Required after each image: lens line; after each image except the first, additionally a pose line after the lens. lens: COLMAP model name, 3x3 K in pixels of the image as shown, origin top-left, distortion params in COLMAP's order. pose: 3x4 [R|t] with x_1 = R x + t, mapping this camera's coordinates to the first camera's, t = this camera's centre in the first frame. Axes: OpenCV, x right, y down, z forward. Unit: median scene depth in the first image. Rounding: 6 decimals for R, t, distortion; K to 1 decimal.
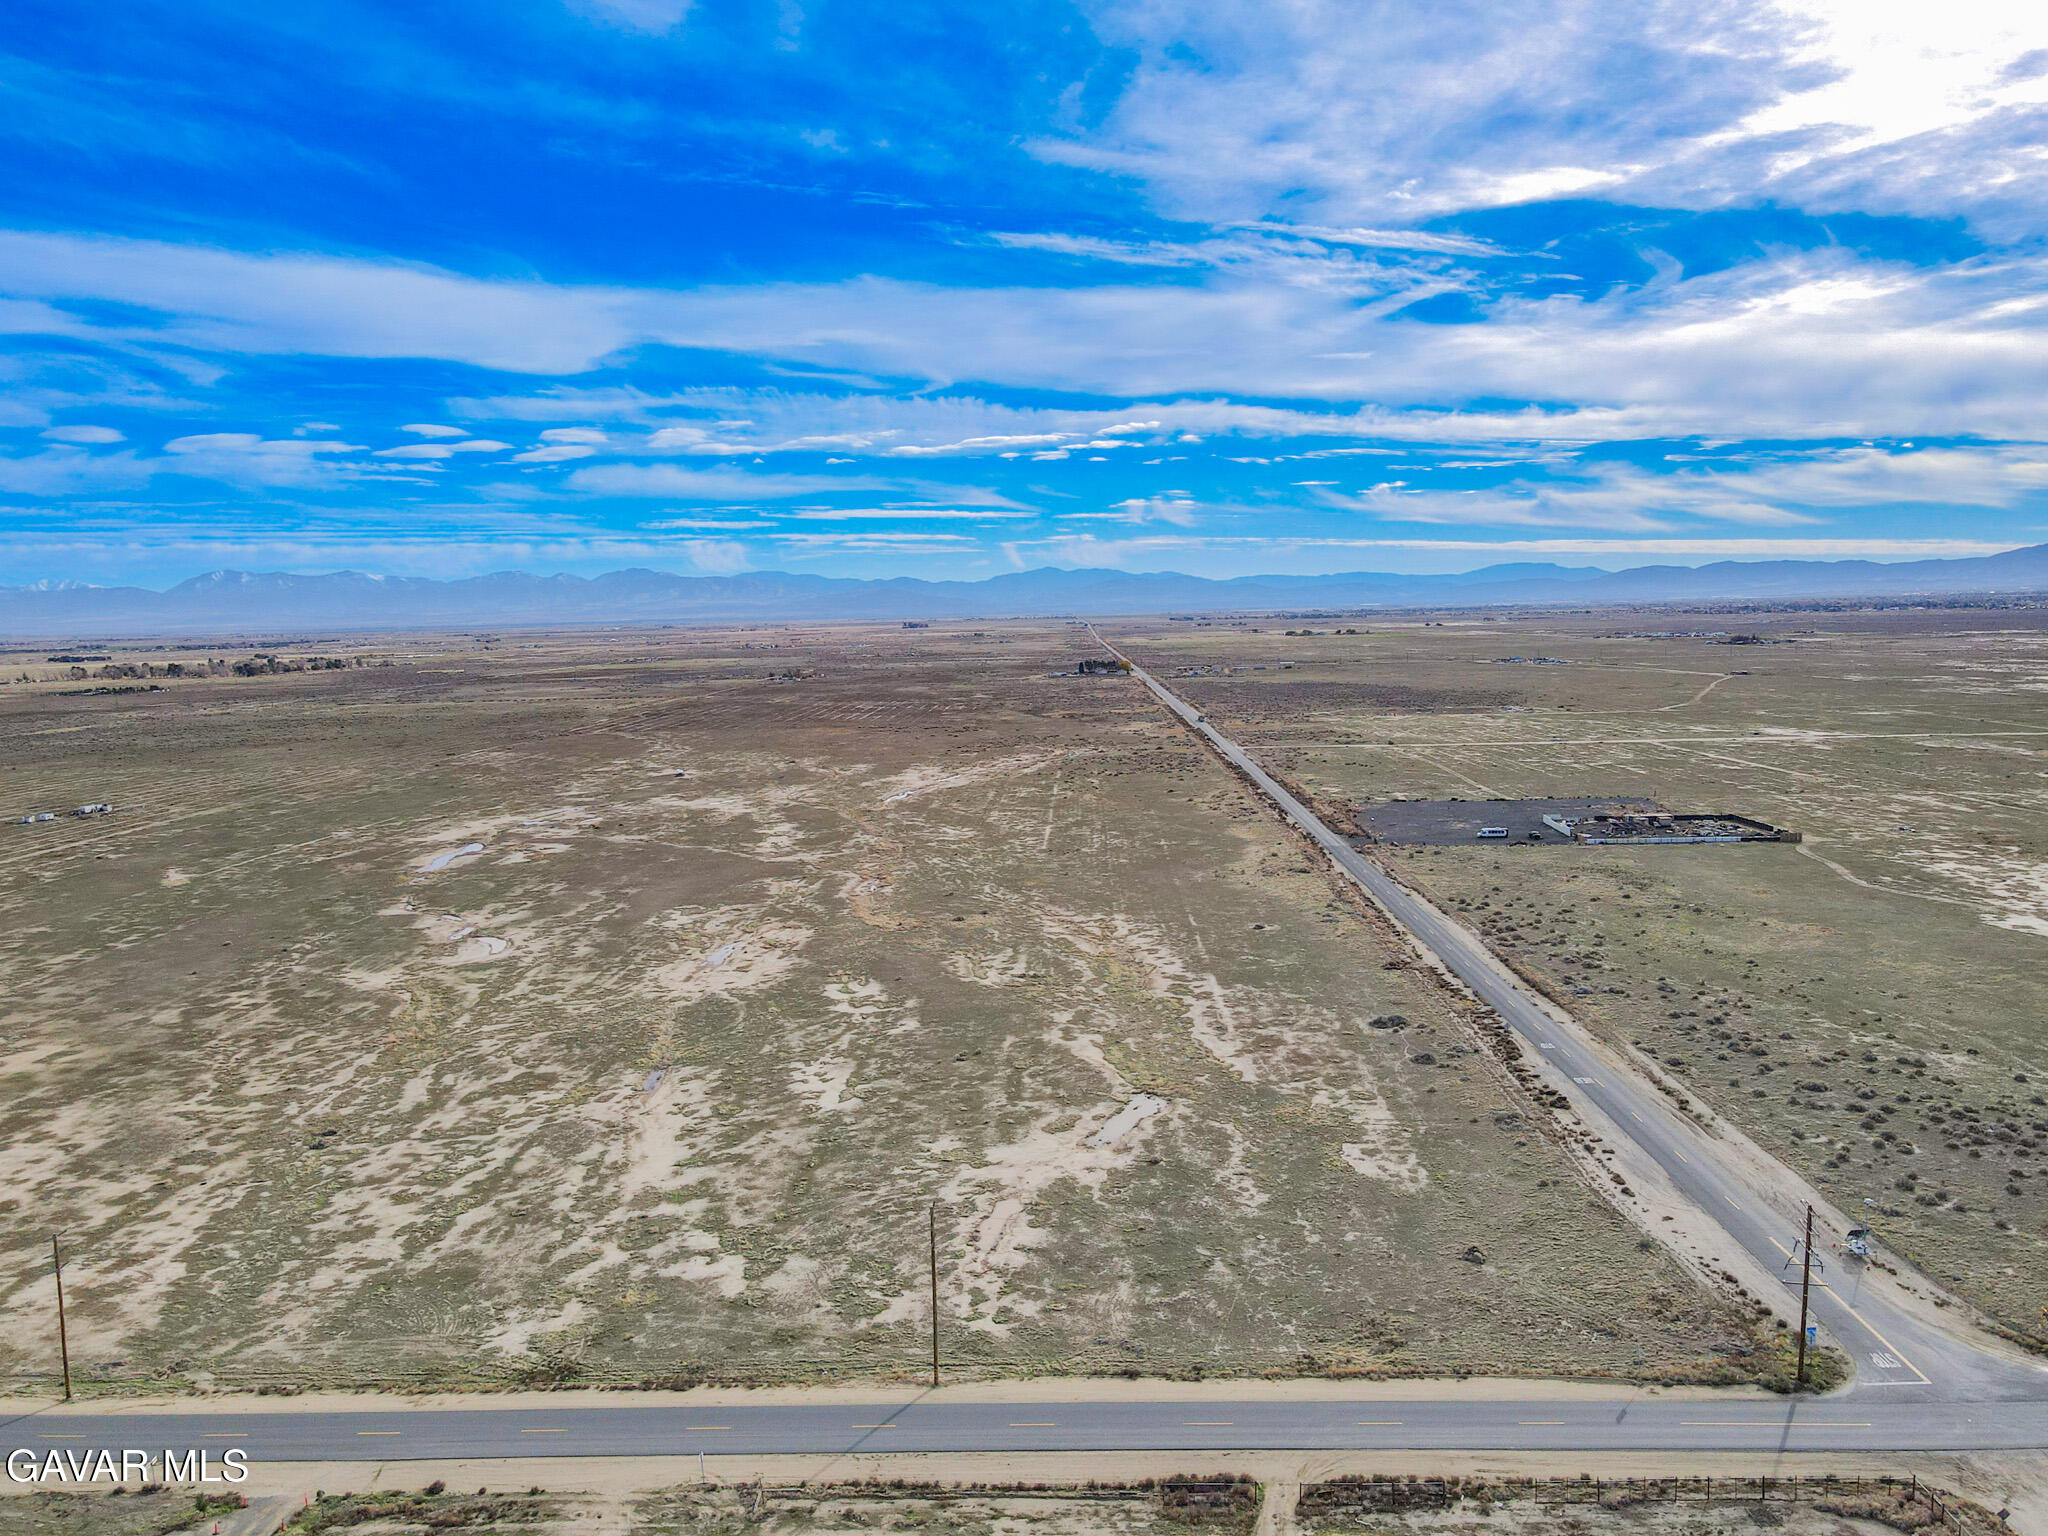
lens RADIAL K [[1493.8, 0, 1024.0], [0, 1493.8, 768.0], [0, 0, 1]] dist [0.003329, 0.024497]
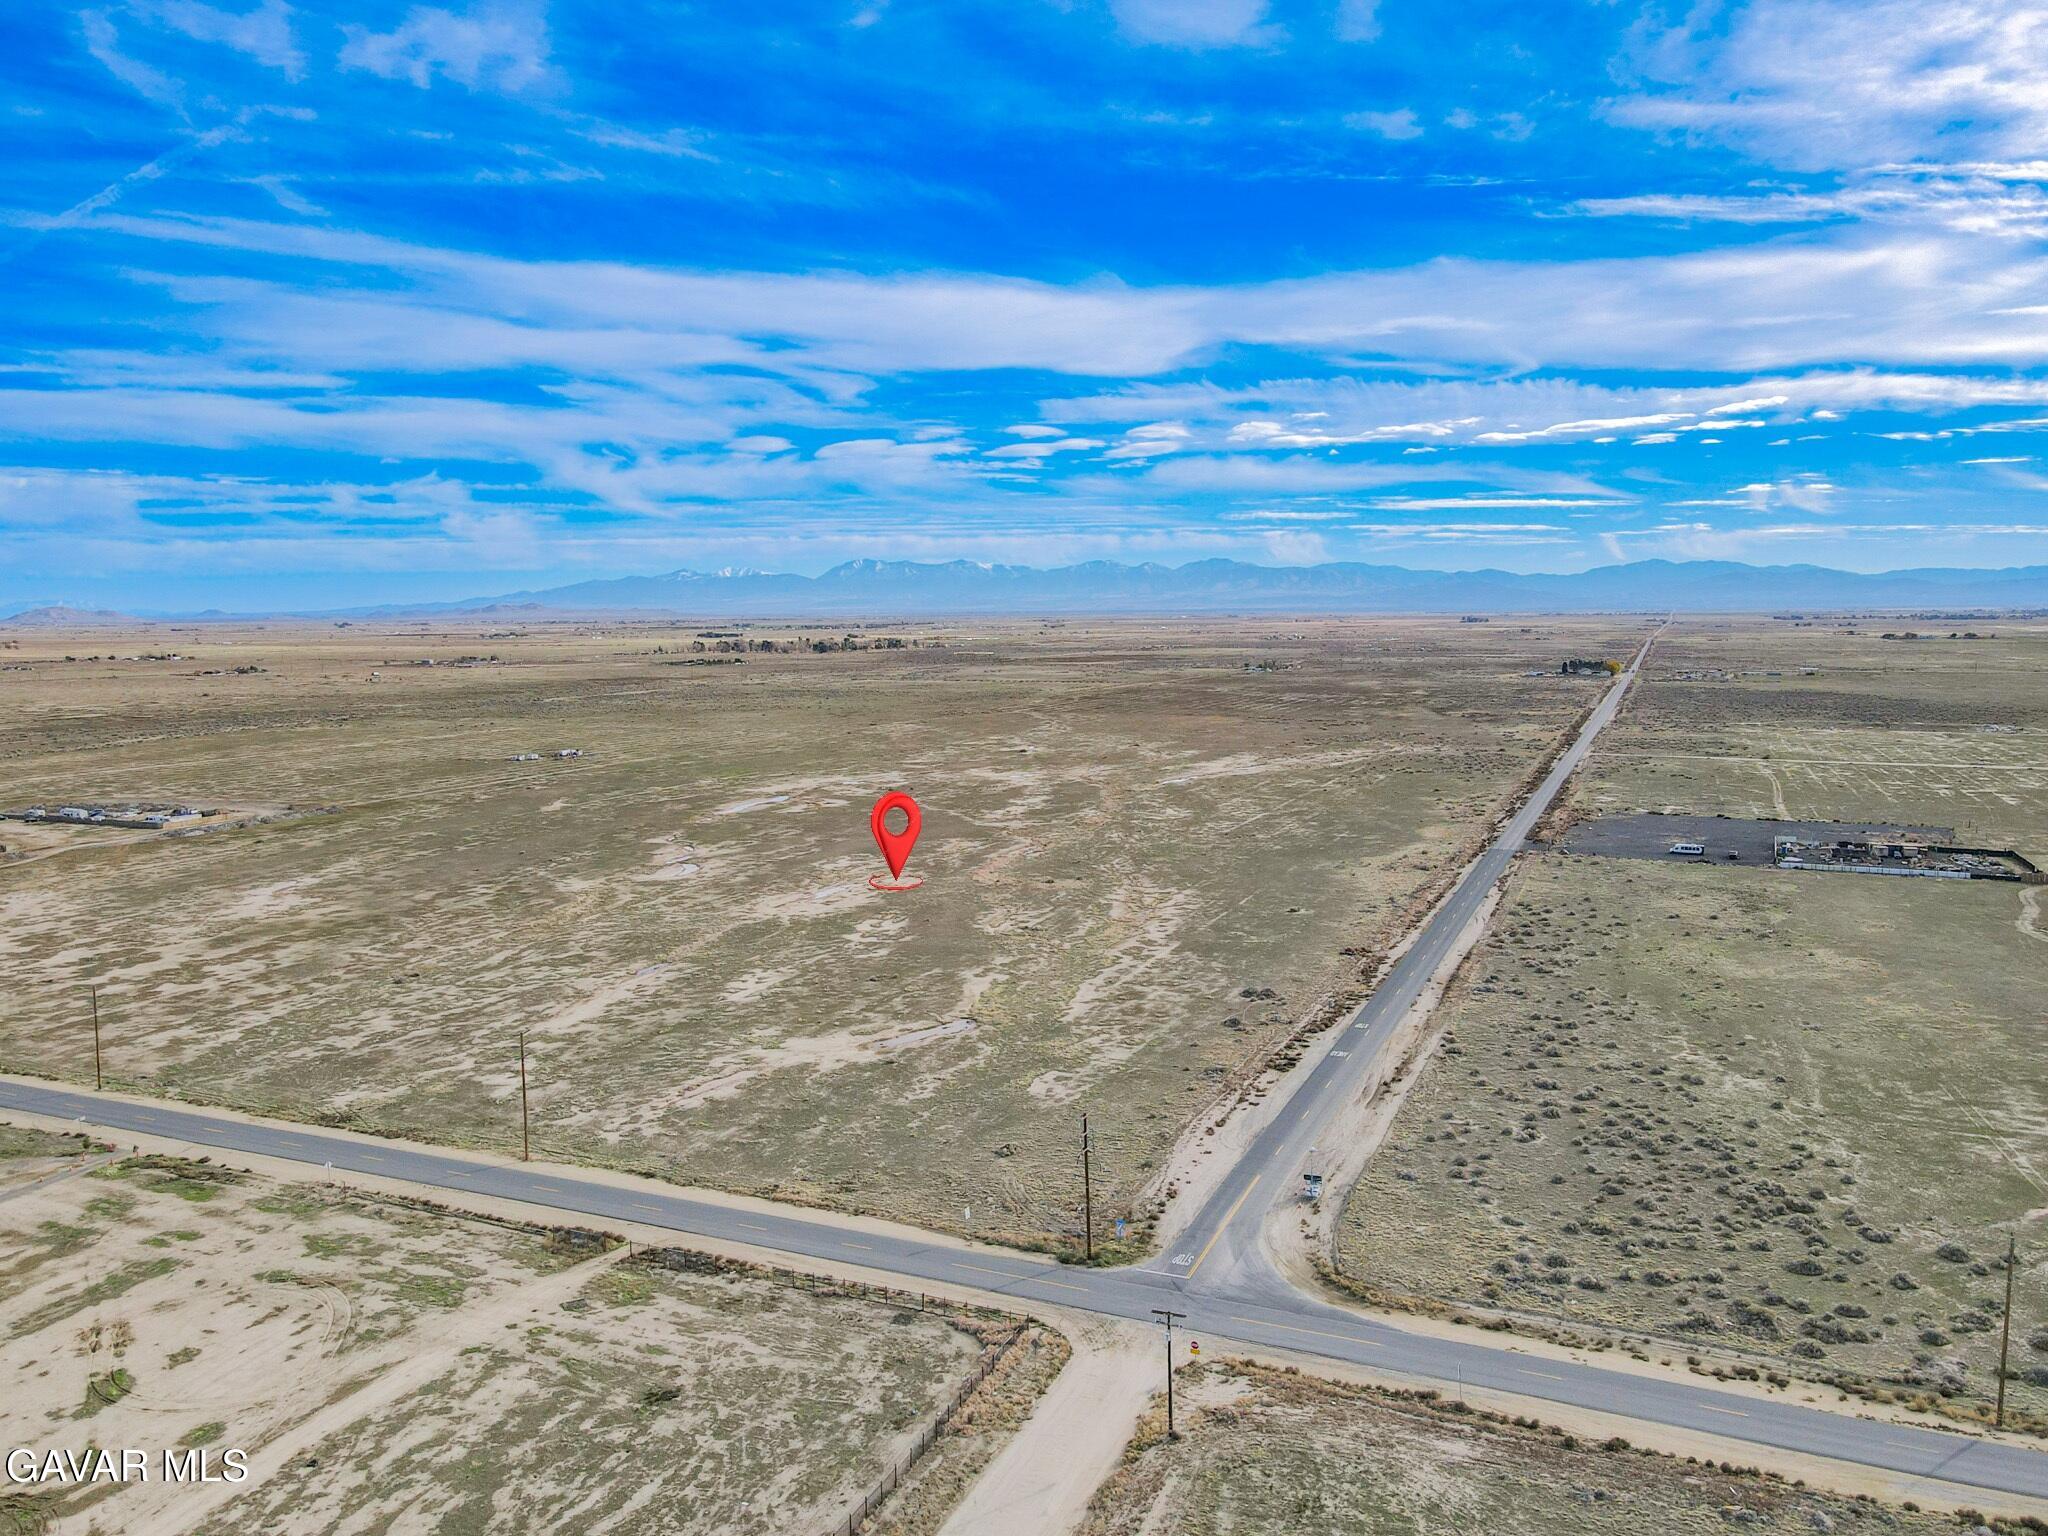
lens RADIAL K [[1493.8, 0, 1024.0], [0, 1493.8, 768.0], [0, 0, 1]] dist [0.003329, 0.024497]
pose [[0.928236, 0.055325, -0.367854, 0.428036], [-0.053114, 0.998458, 0.016140, -0.002013], [0.368180, 0.004556, 0.929743, -0.068626]]
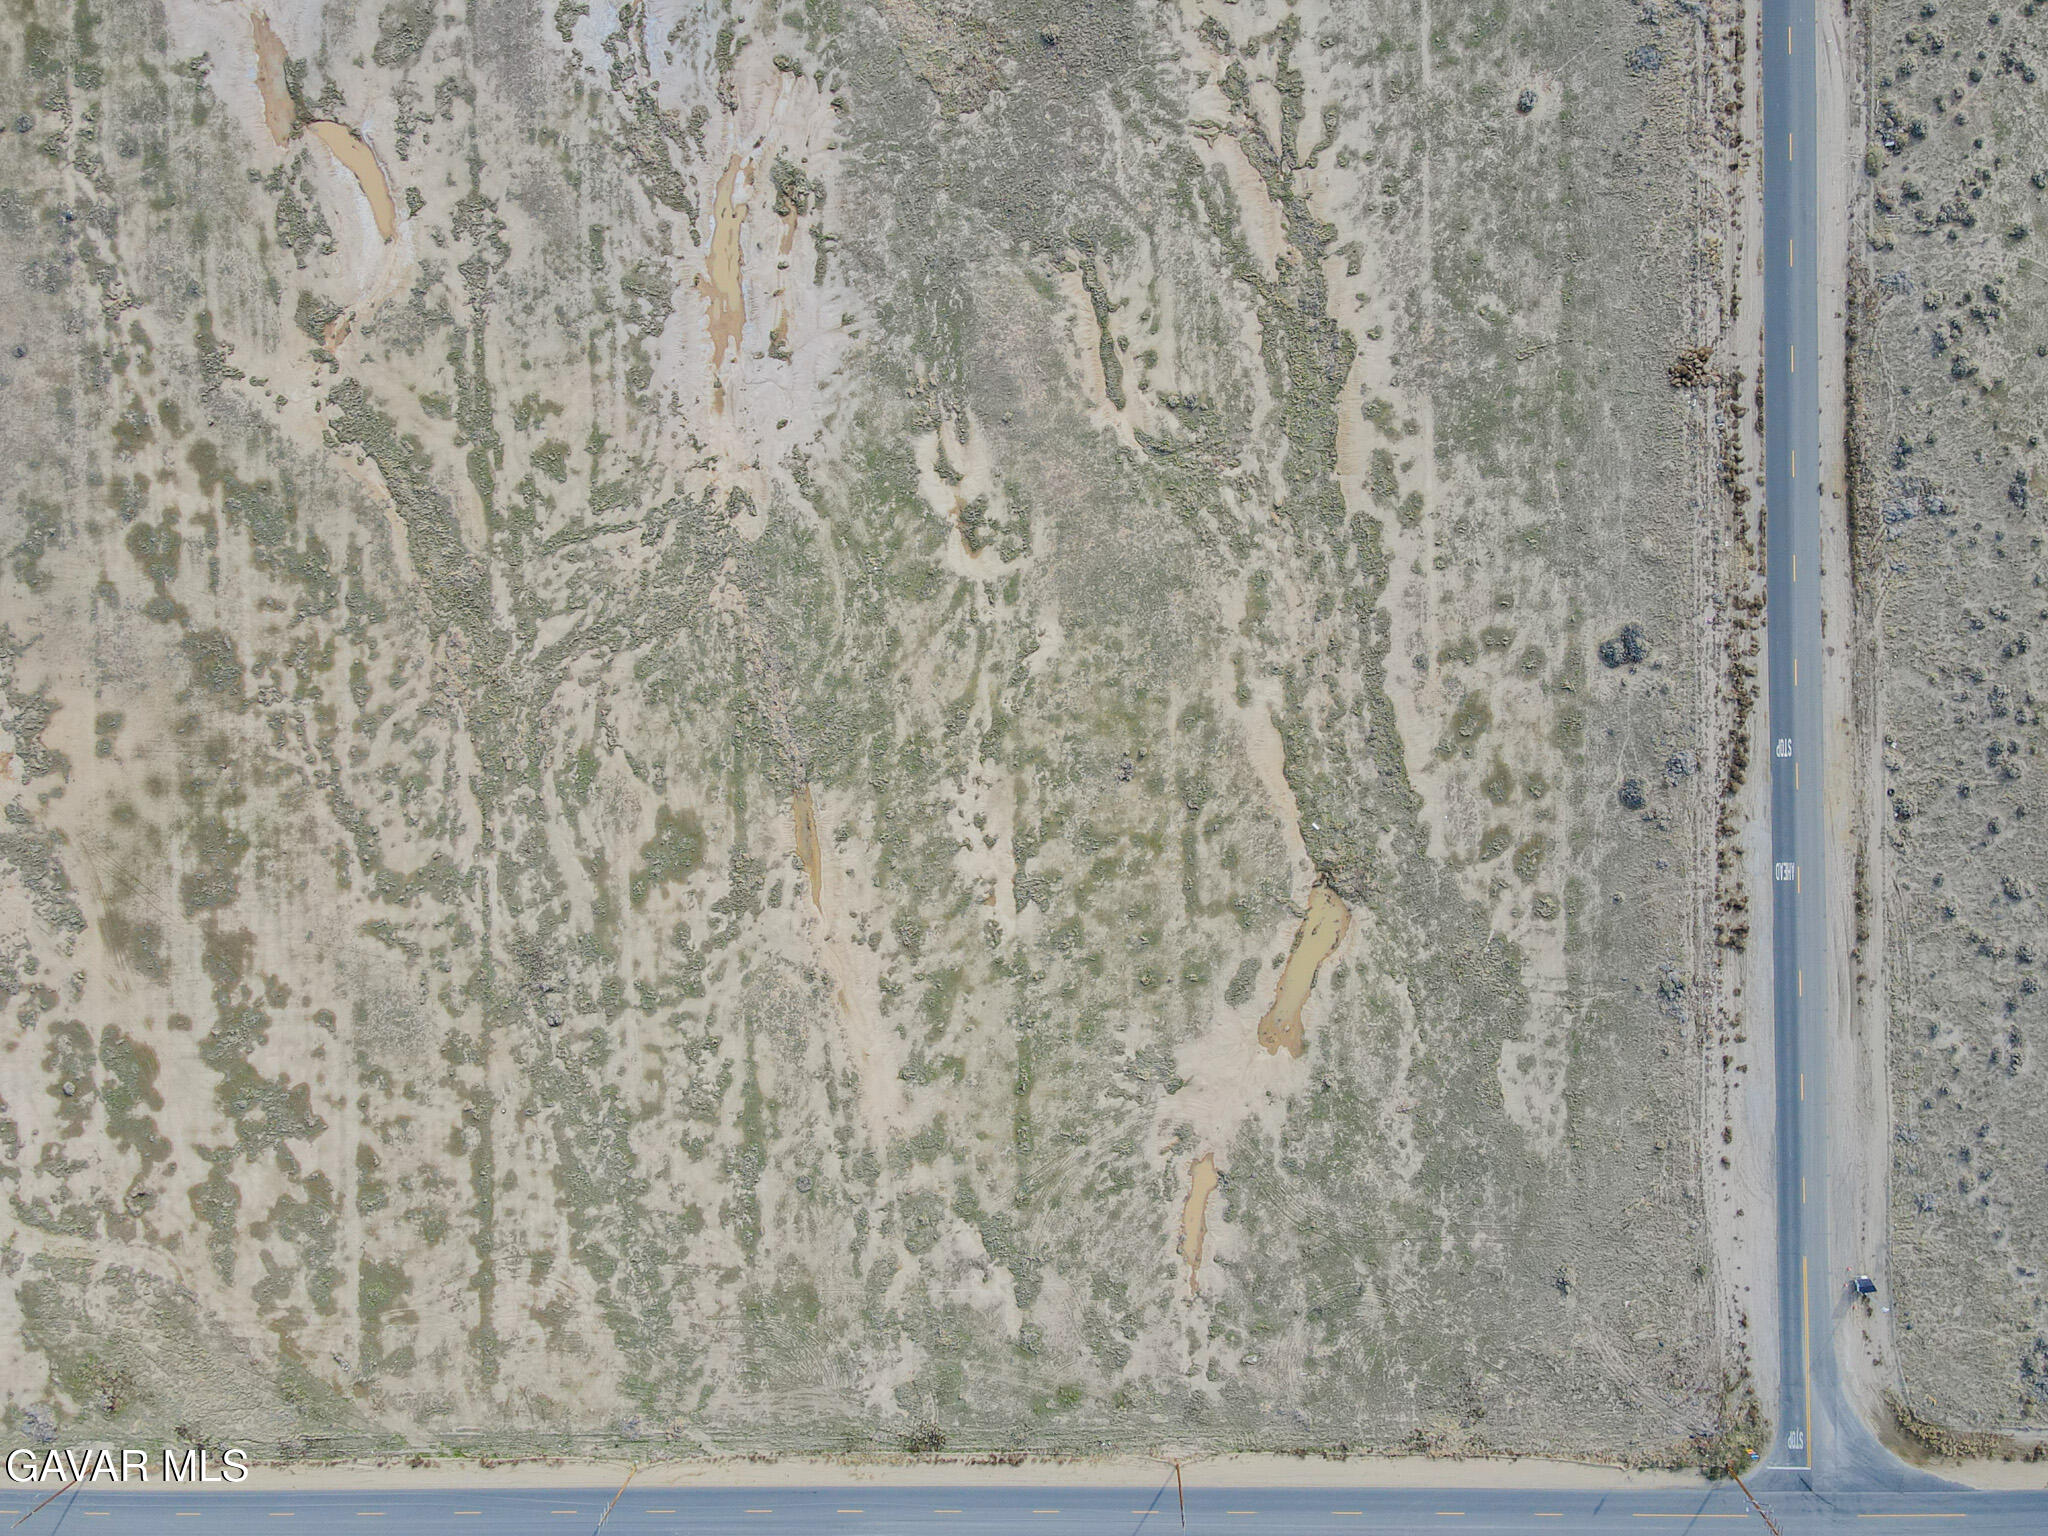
lens RADIAL K [[1493.8, 0, 1024.0], [0, 1493.8, 768.0], [0, 0, 1]] dist [0.003329, 0.024497]
pose [[0.997801, -0.055682, -0.035947, -0.060343], [0.040759, 0.087842, 0.995300, -0.608683], [-0.052262, -0.994577, 0.089919, 0.784548]]
